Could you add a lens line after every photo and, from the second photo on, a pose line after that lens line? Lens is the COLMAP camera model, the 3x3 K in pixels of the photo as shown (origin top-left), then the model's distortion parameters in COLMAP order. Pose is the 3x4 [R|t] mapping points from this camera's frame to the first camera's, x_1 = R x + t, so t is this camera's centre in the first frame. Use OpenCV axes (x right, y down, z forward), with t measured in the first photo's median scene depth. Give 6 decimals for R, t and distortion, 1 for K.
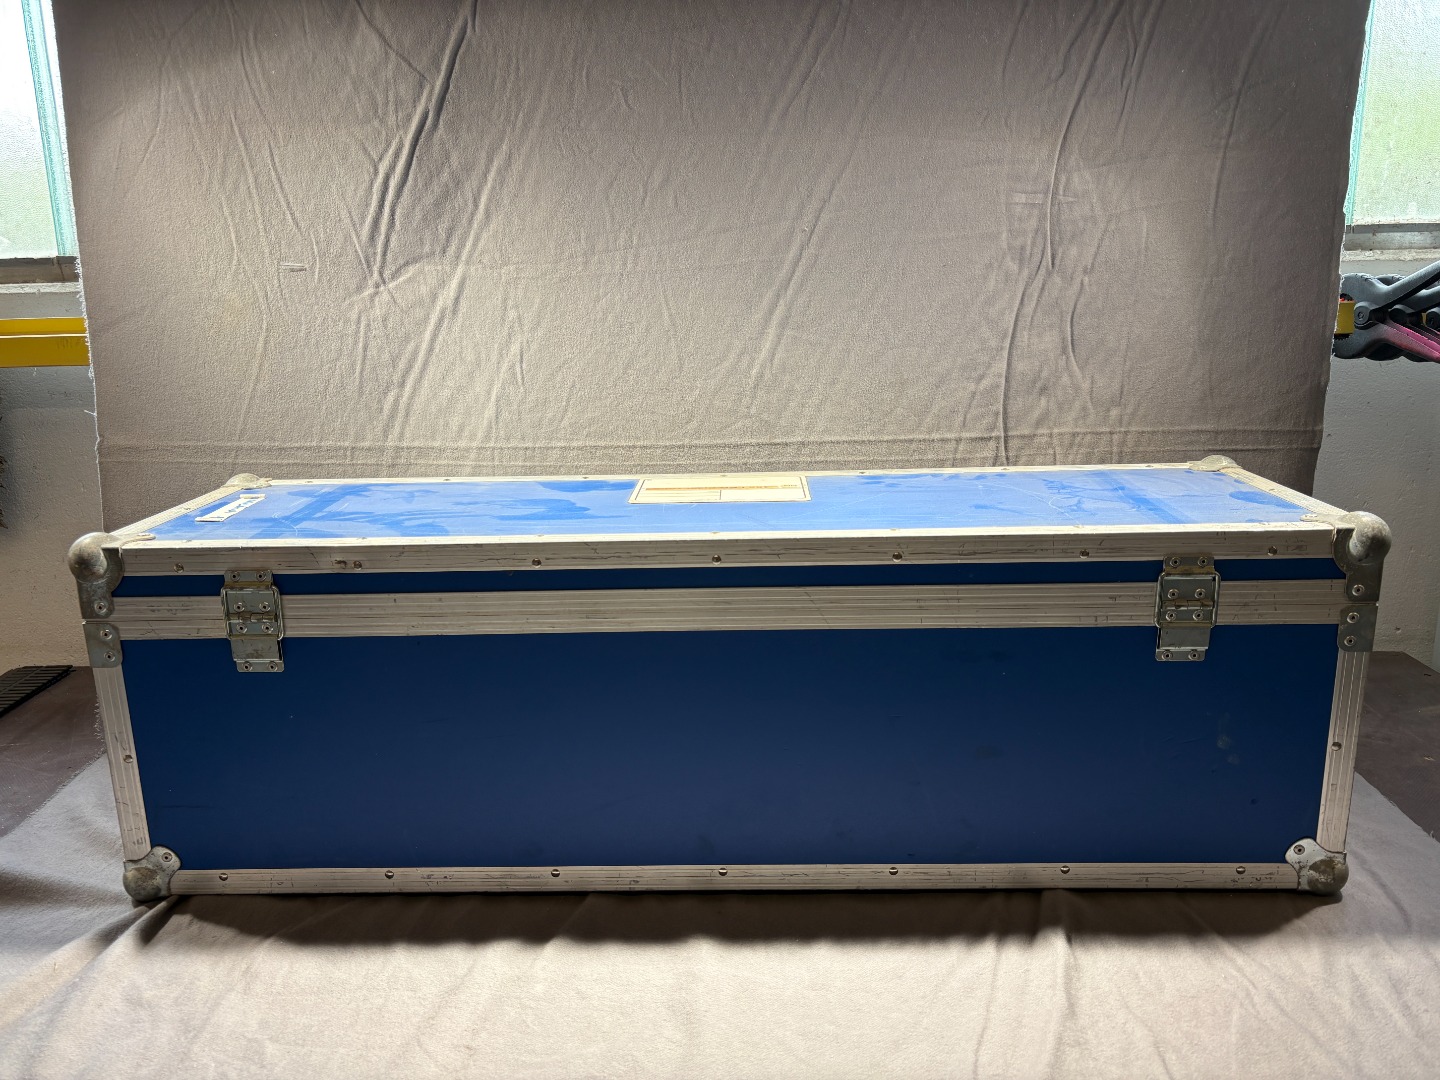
lens RADIAL K [[1084.8, 0, 720.0], [0, 1084.8, 540.0], [0, 0, 1]] dist [0.002223, -0.001177]
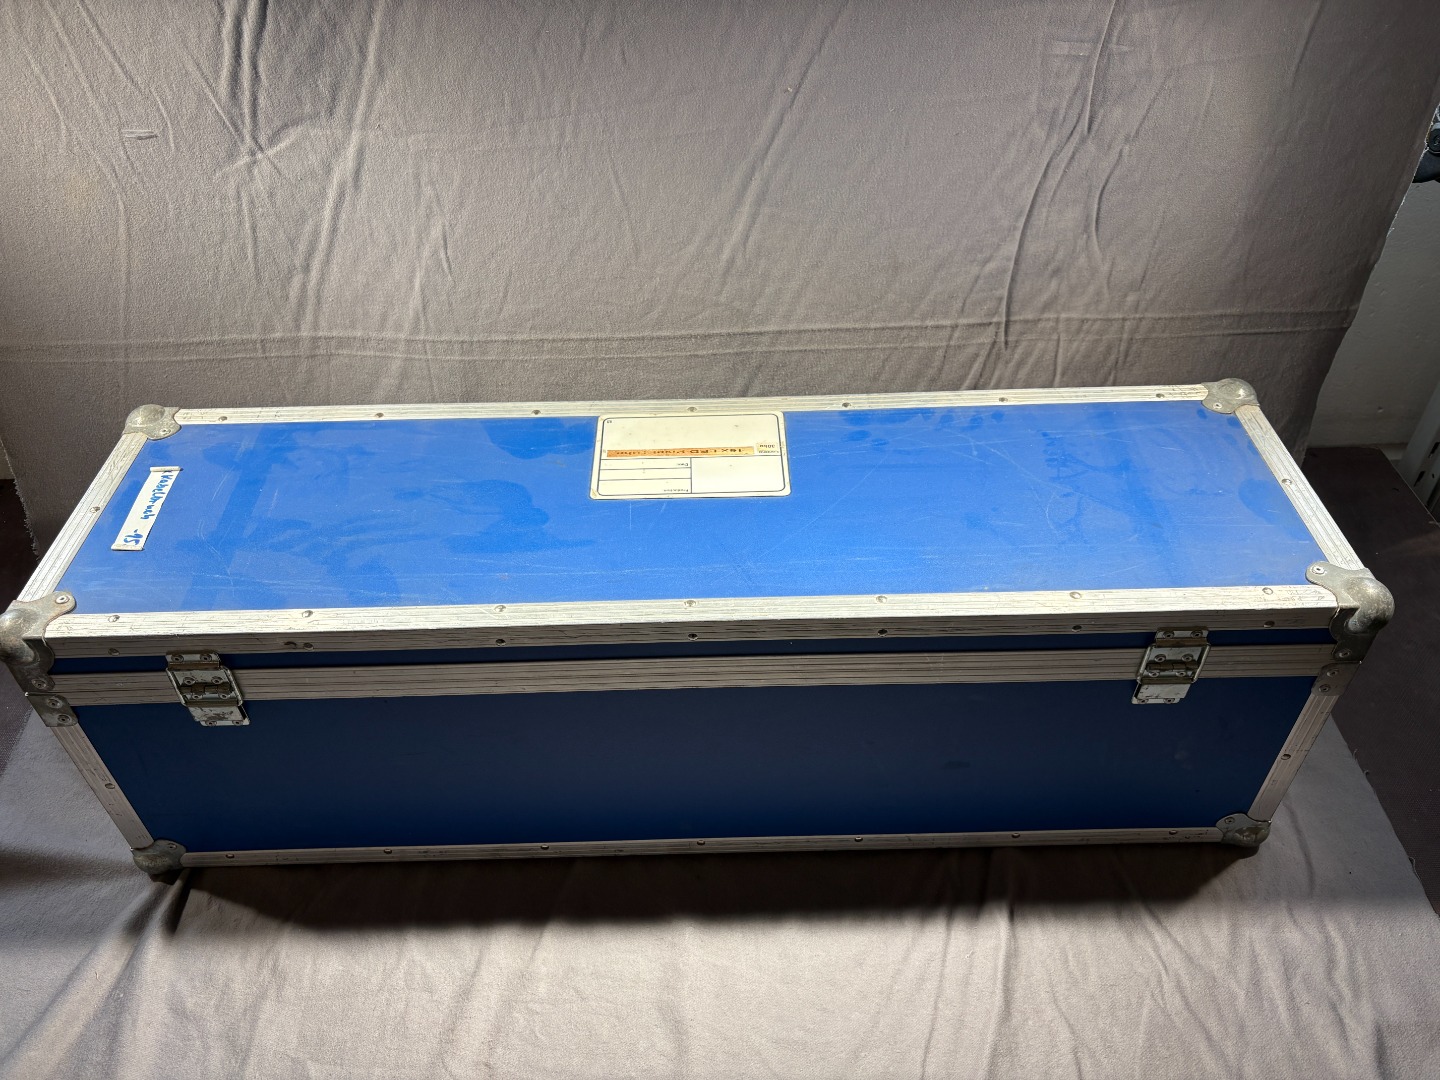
lens RADIAL K [[1096.1, 0, 720.0], [0, 1096.1, 540.0], [0, 0, 1]] dist [-0.033895, 0.070023]
pose [[0.998964, -0.024621, 0.038283, -0.009889], [0.003900, 0.884289, 0.466924, -0.366613], [-0.045350, -0.466290, 0.883469, 0.143444]]
